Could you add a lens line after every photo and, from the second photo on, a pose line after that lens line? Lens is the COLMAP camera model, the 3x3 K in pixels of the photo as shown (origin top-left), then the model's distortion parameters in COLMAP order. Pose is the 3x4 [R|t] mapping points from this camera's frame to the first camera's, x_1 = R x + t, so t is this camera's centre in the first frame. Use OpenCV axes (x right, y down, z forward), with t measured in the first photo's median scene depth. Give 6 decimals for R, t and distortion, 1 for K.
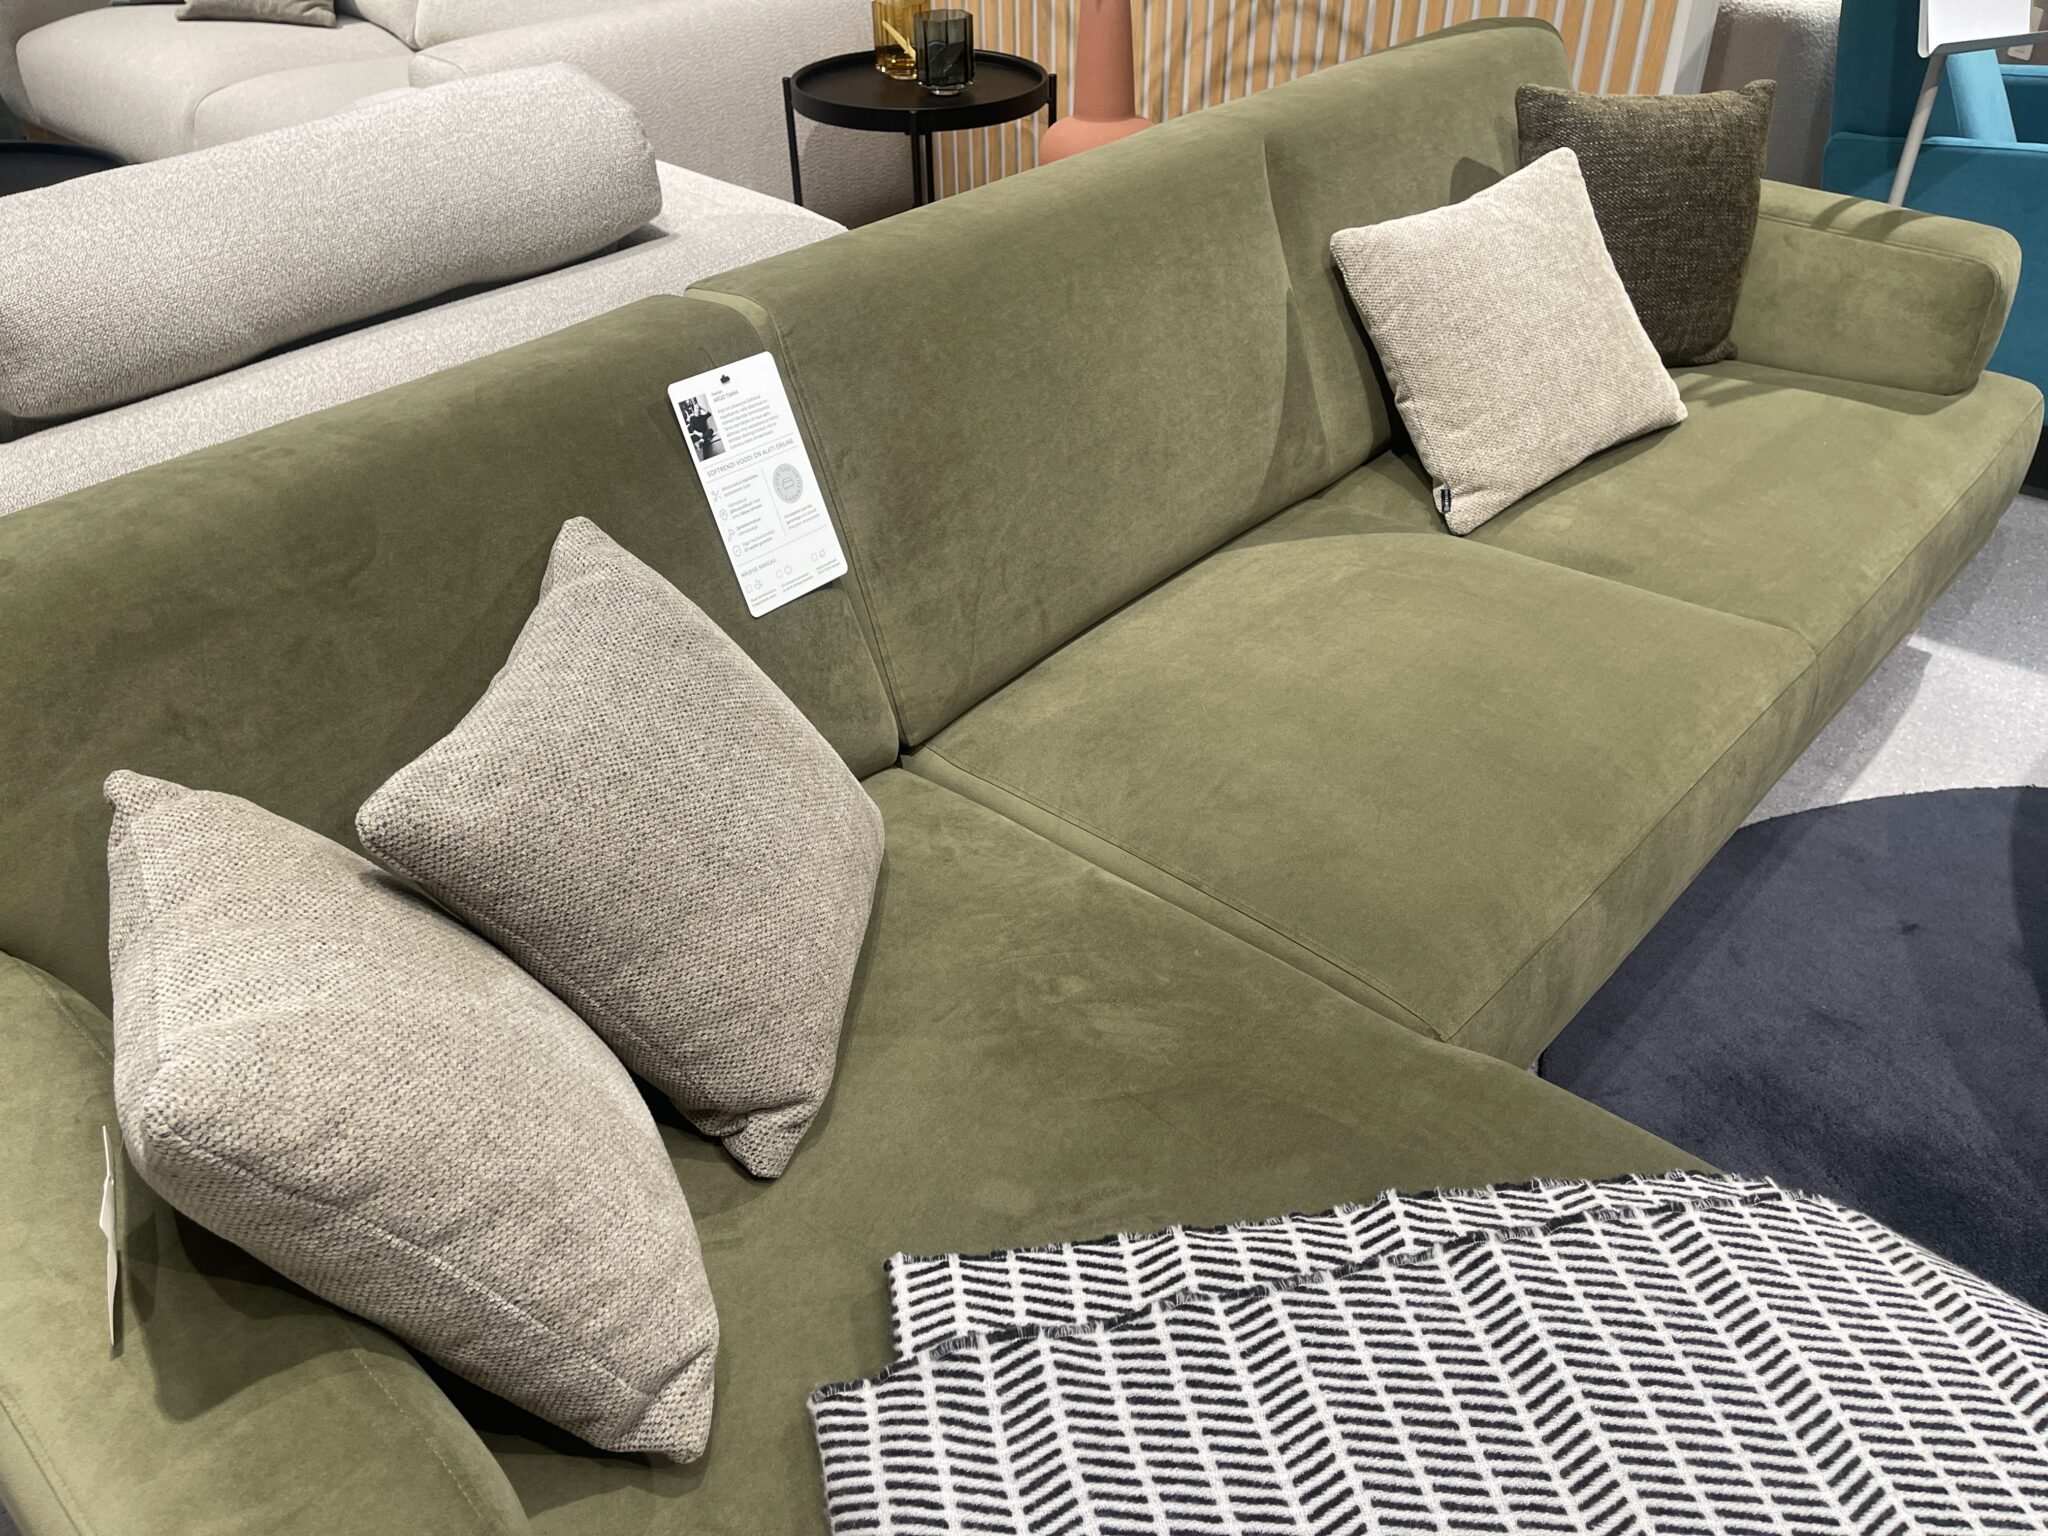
lens RADIAL K [[1576.7, 0, 1021.3], [0, 1576.7, 752.9], [0, 0, 1]] dist [0.060567, -0.076840]
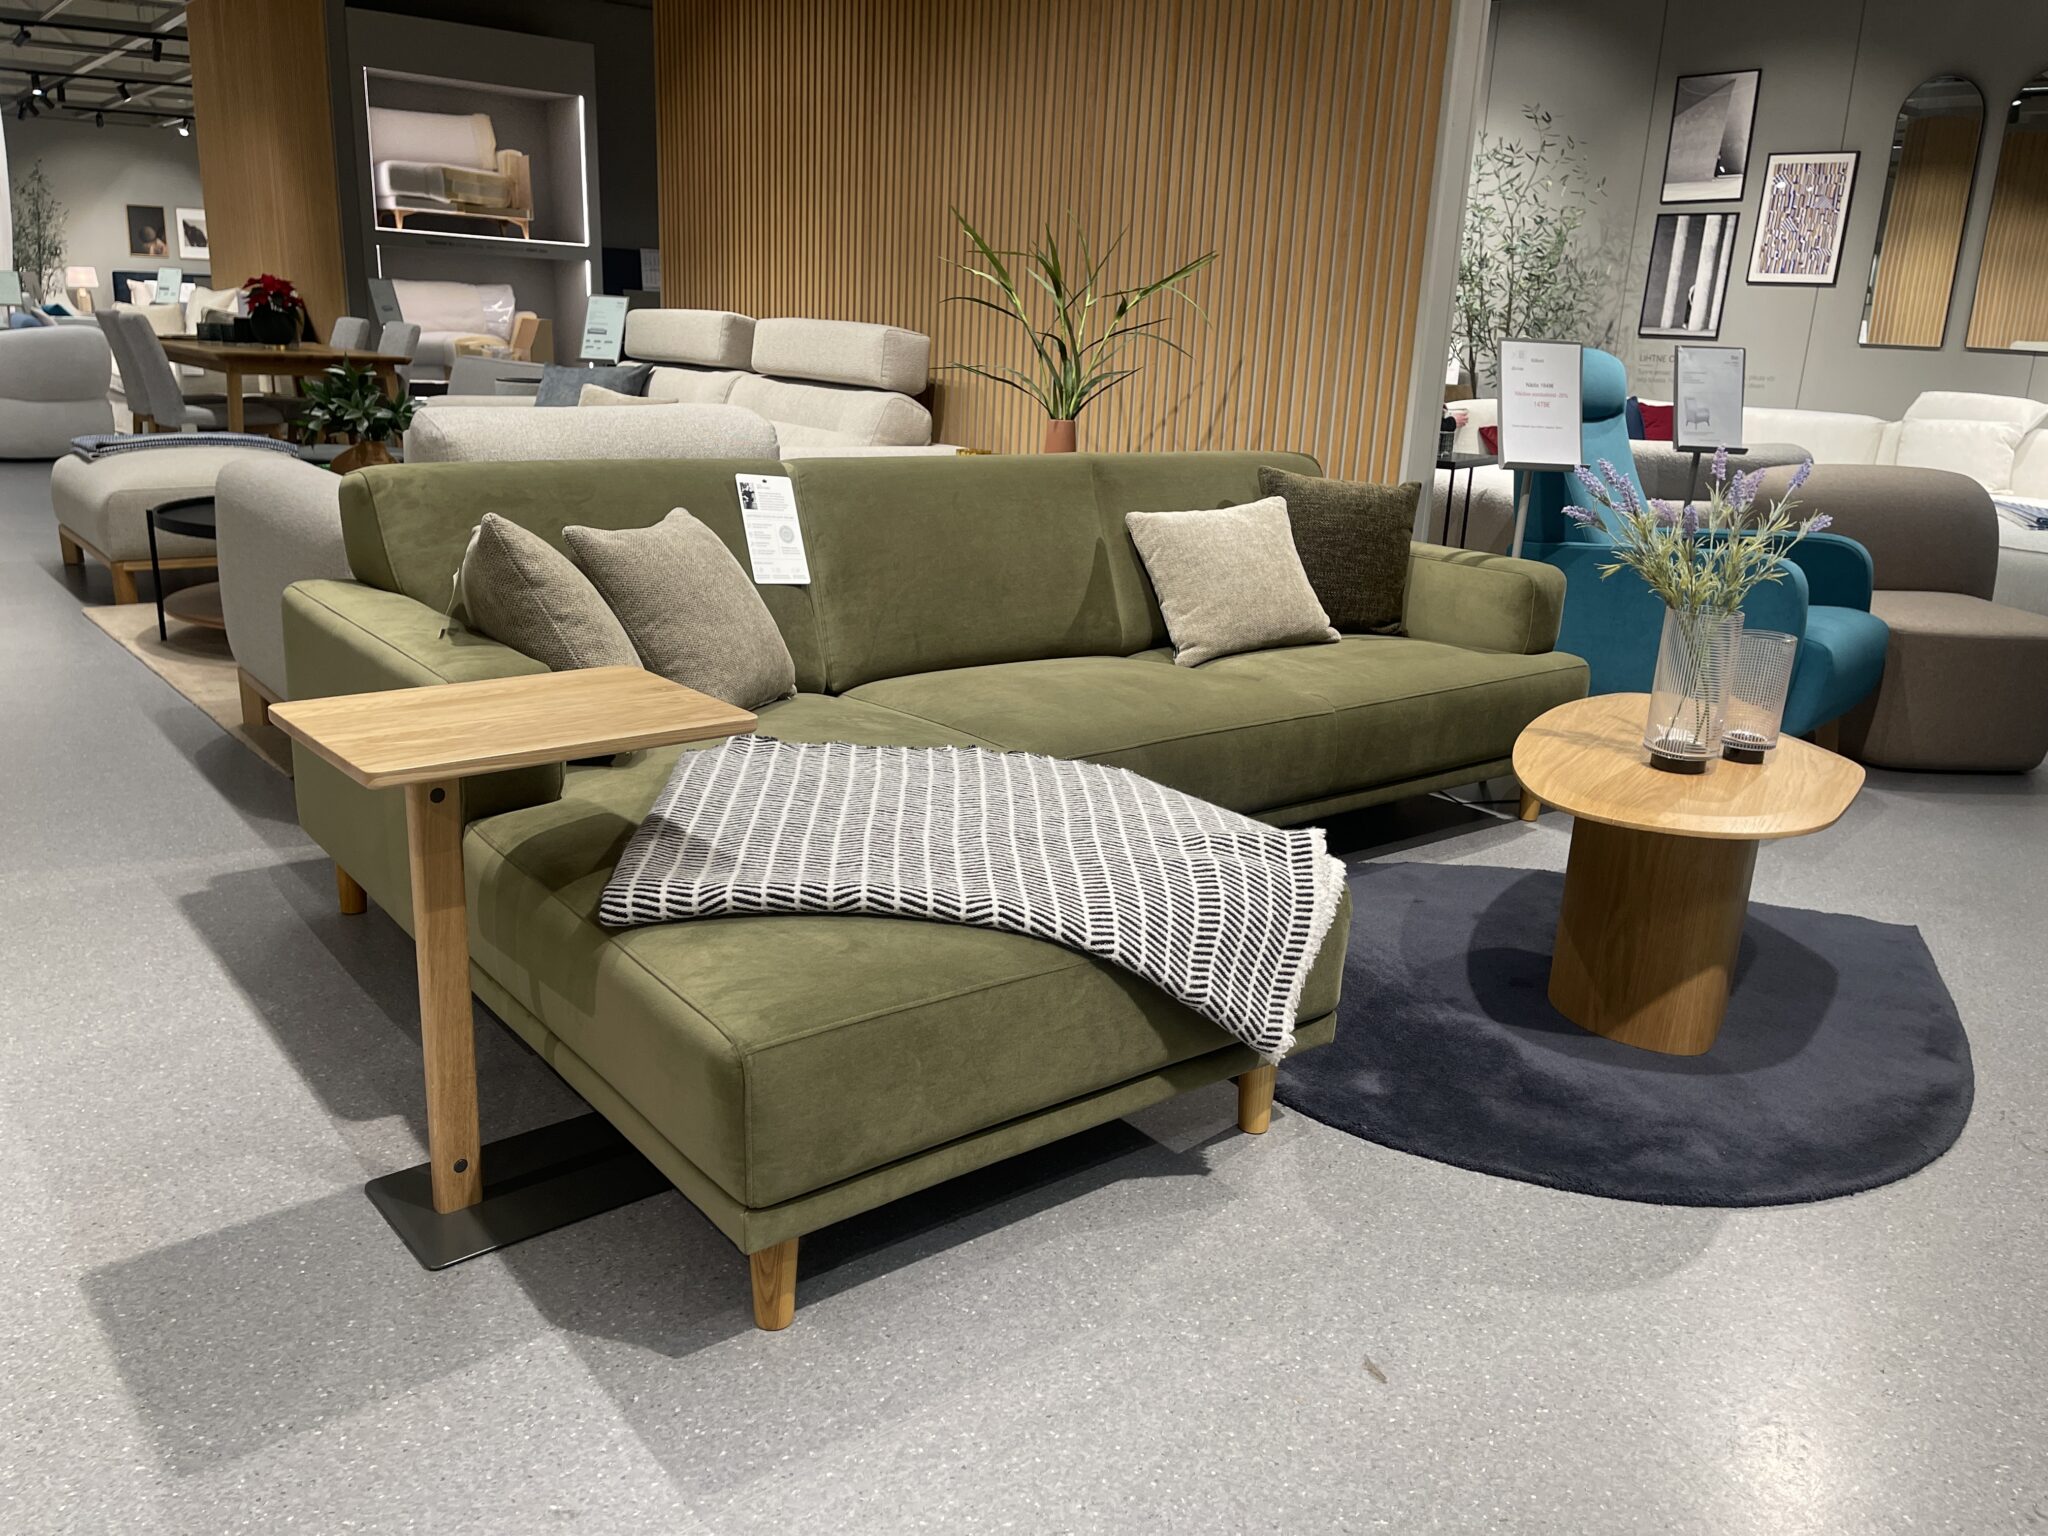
lens RADIAL K [[1597.9, 0, 1025.6], [0, 1597.9, 758.6], [0, 0, 1]] dist [0.061560, -0.010584]
pose [[0.984090, 0.095985, -0.149509, 0.386821], [-0.144193, 0.923117, -0.356458, 0.617431], [0.103800, 0.372346, 0.922271, -0.621611]]
